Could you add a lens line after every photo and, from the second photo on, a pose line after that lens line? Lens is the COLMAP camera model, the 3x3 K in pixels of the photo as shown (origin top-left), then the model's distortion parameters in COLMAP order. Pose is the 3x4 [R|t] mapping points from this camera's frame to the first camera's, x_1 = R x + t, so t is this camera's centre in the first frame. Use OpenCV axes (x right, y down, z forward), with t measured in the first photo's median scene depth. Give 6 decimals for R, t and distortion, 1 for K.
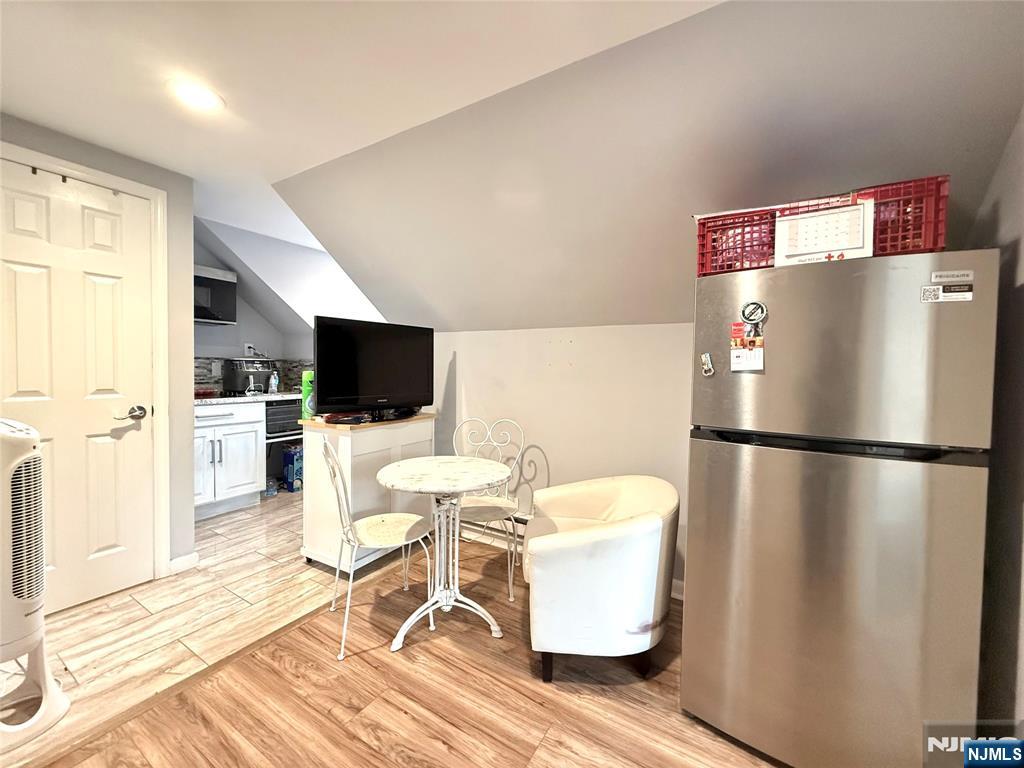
lens RADIAL K [[407.1, 0, 508.5], [0, 407.1, 381.8], [0, 0, 1]] dist [-0.000720, 0.000418]
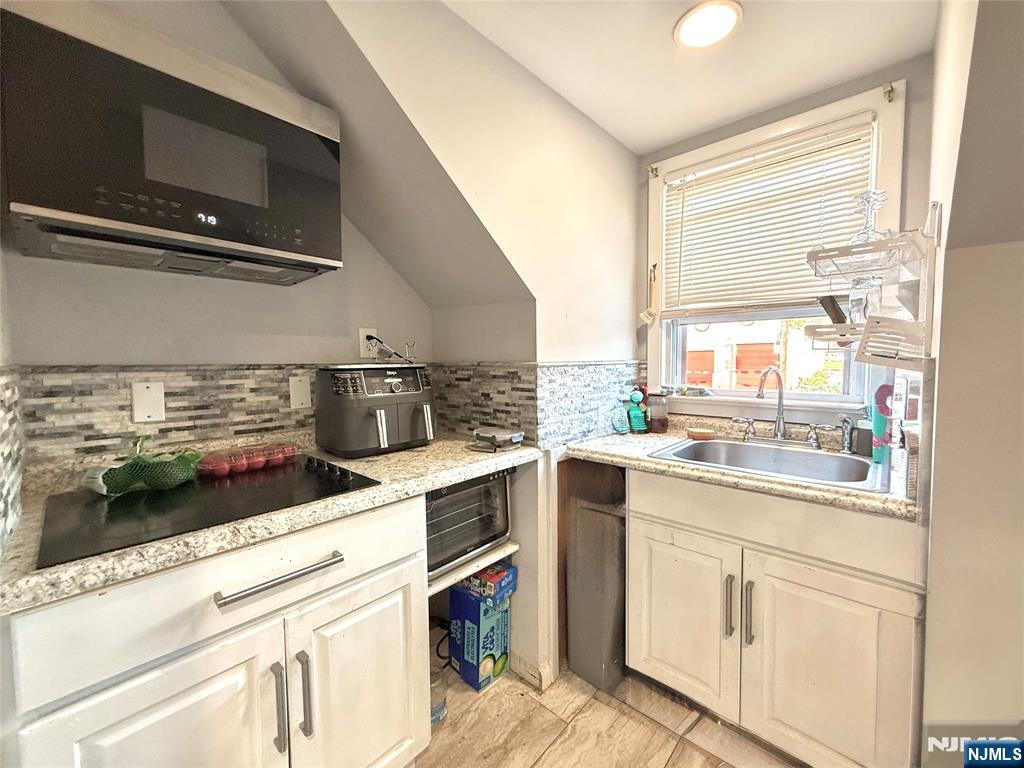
lens RADIAL K [[407.1, 0, 508.5], [0, 407.1, 381.8], [0, 0, 1]] dist [-0.000720, 0.000418]
pose [[0.981050, -0.020077, -0.192713, -0.433649], [0.023020, 0.999650, 0.013046, -0.042246], [0.192384, -0.017235, 0.981168, 0.639642]]
